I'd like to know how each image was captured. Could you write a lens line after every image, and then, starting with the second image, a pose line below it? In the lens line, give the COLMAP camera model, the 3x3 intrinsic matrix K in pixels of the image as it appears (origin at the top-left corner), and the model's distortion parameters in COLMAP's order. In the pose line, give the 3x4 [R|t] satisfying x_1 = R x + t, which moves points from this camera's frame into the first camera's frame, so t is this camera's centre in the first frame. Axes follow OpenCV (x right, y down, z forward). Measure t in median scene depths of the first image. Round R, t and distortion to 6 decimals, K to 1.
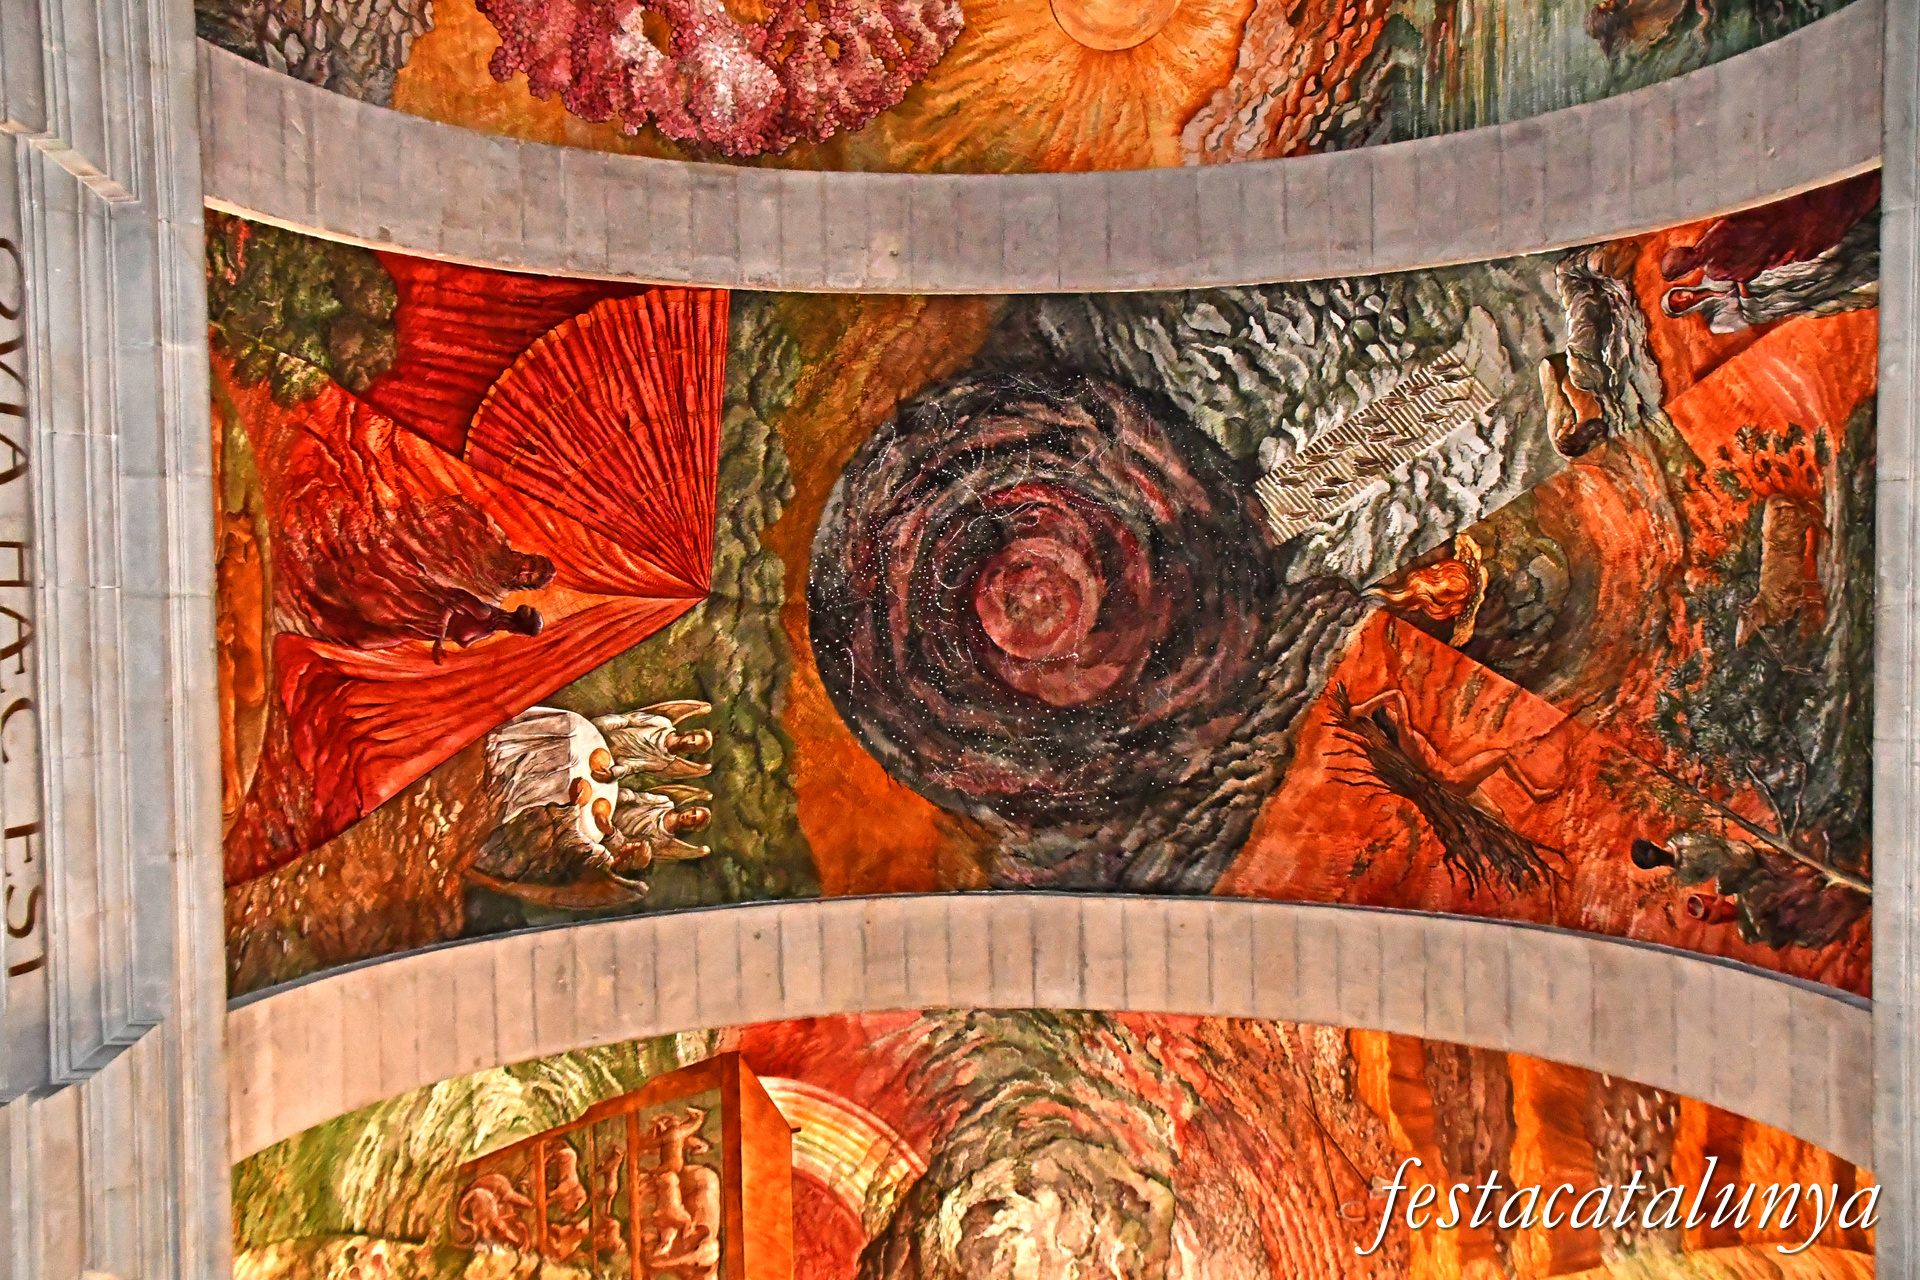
lens RADIAL K [[1879.9, 0, 948.0], [0, 1879.9, 666.4], [0, 0, 1]] dist [-0.008466, 0.000000]
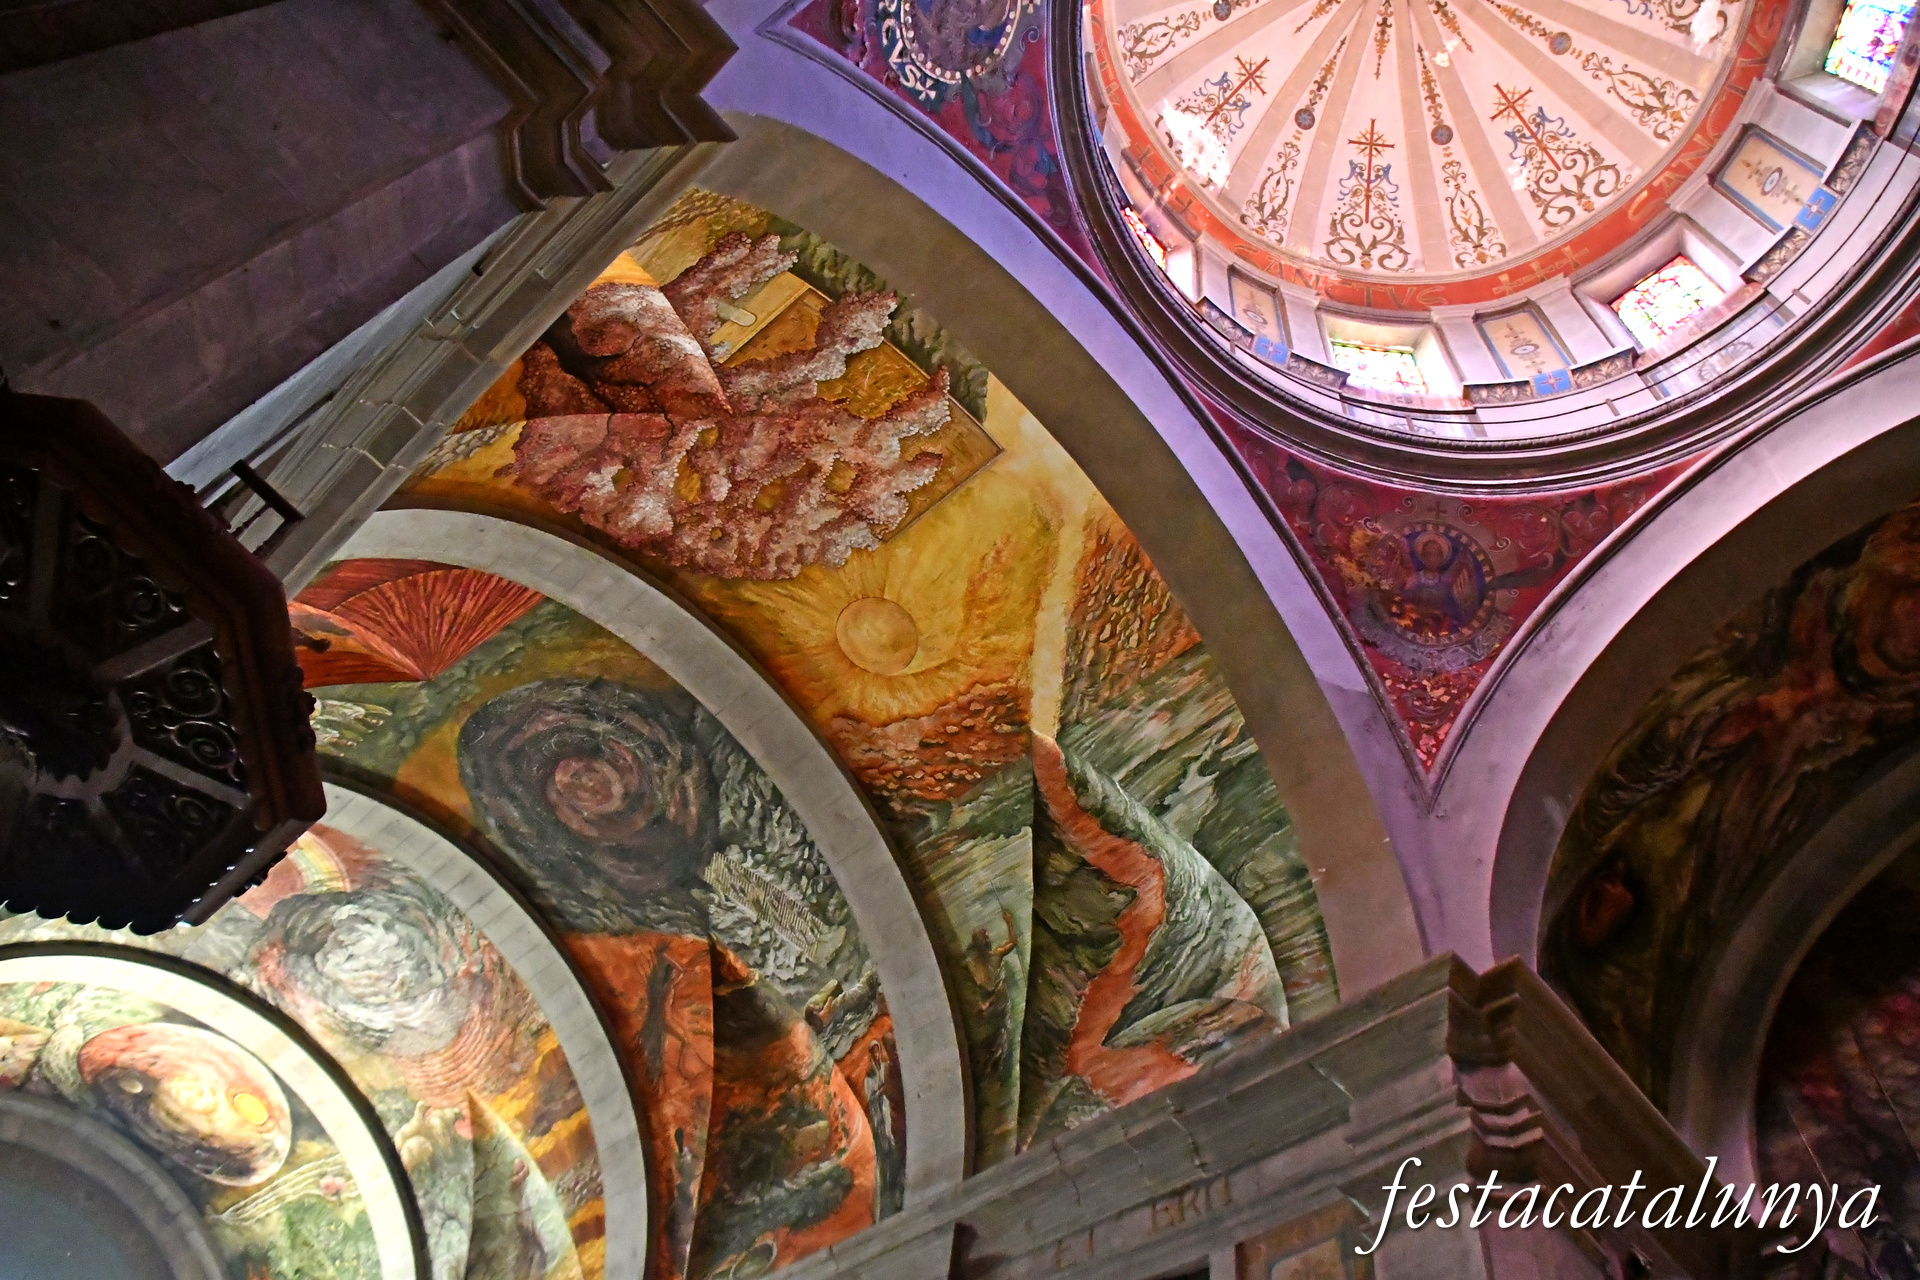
lens RADIAL K [[1485.4, 0, 952.0], [0, 1485.4, 673.3], [0, 0, 1]] dist [-0.157513, 0.085687]
pose [[0.656072, 0.654666, 0.375477, -0.315863], [-0.752248, 0.527201, 0.395199, -0.901439], [0.060771, -0.541730, 0.838353, -0.024655]]
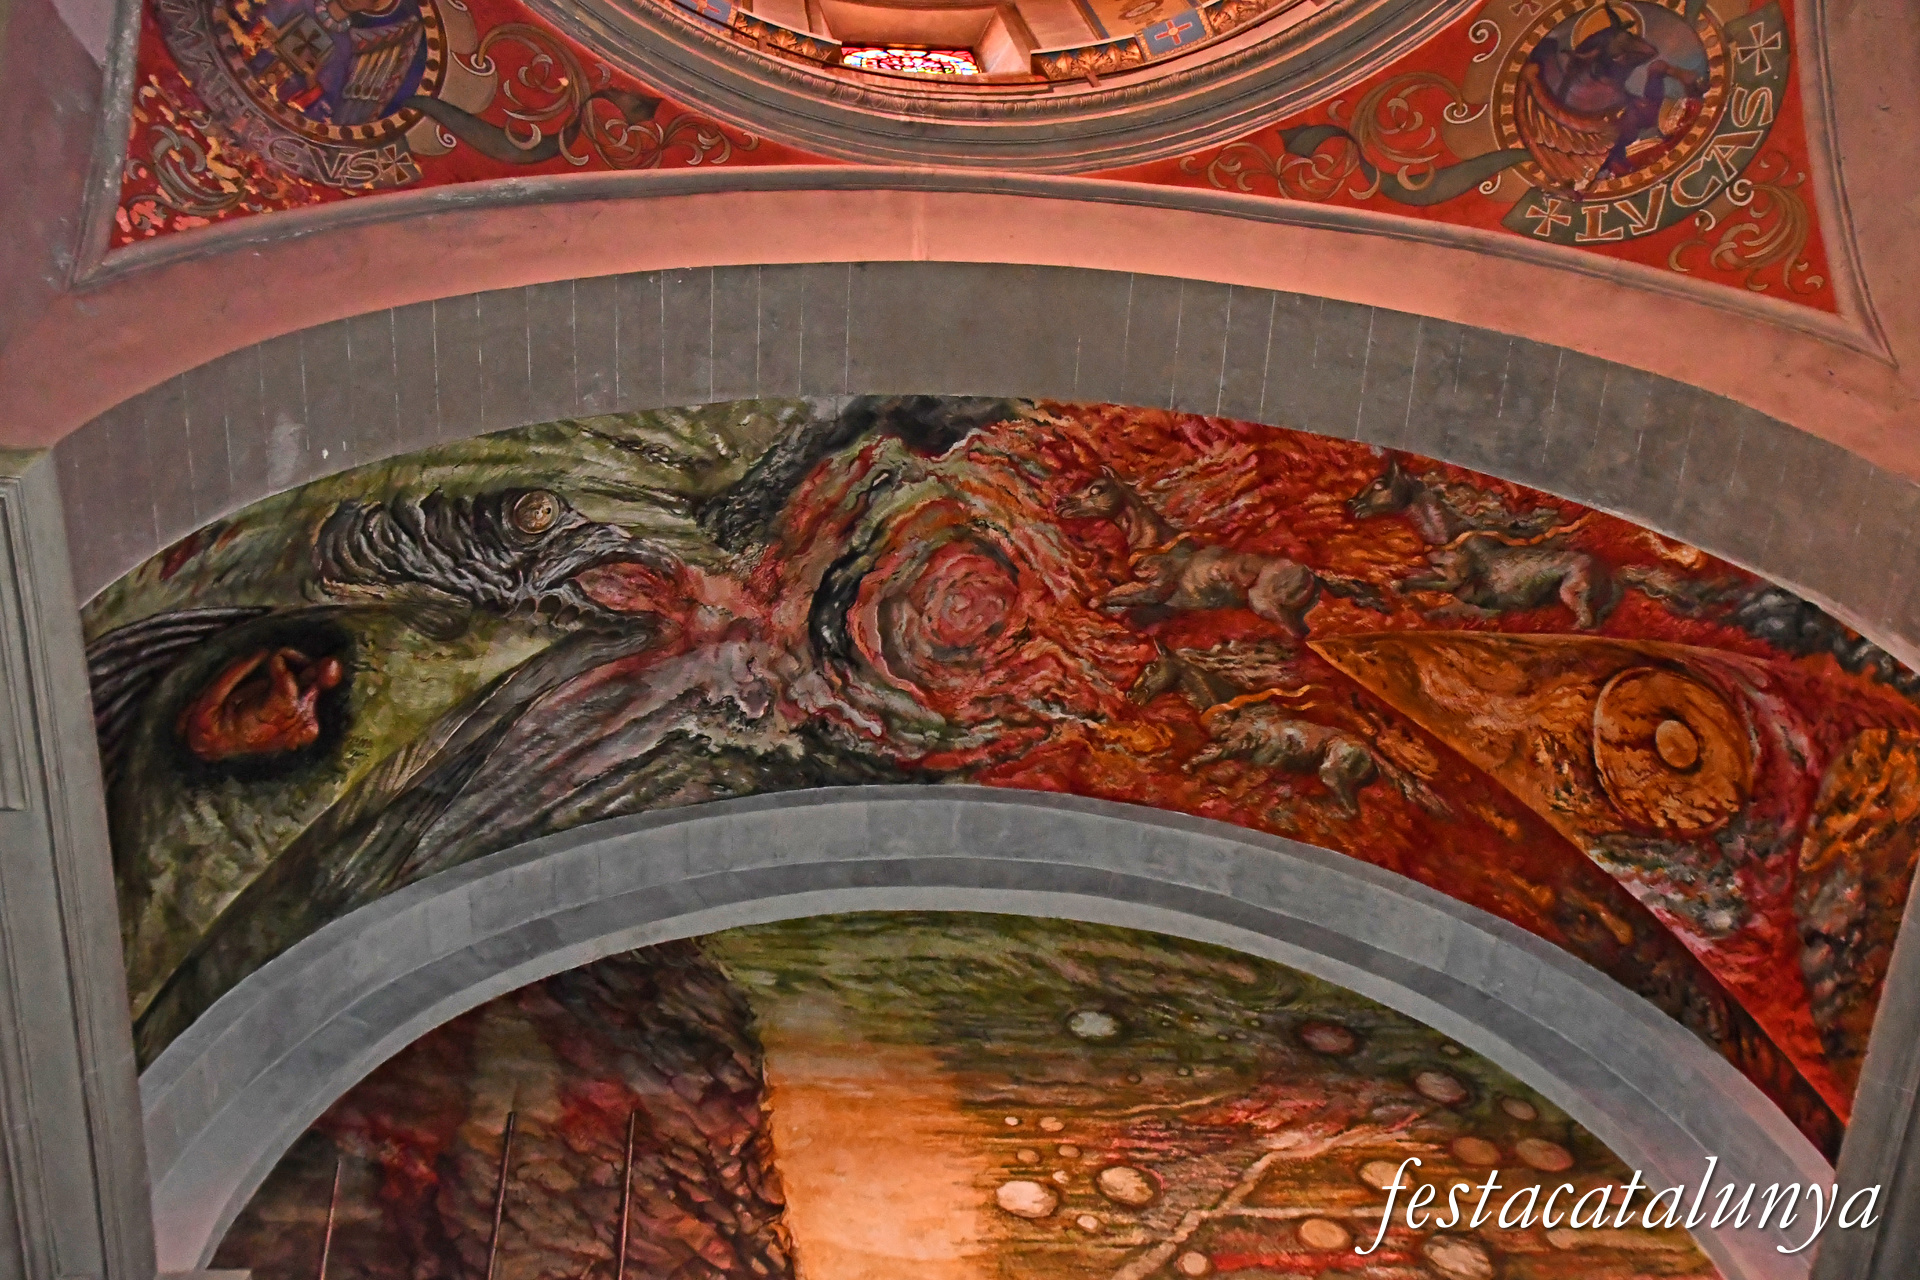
lens RADIAL K [[2326.2, 0, 969.7], [0, 2326.2, 652.2], [0, 0, 1]] dist [0.135438, 0.000000]
pose [[-0.093191, 0.869244, 0.485520, 0.031905], [-0.987889, -0.019964, -0.153874, -0.887276], [-0.124061, -0.493980, 0.860577, -0.036340]]
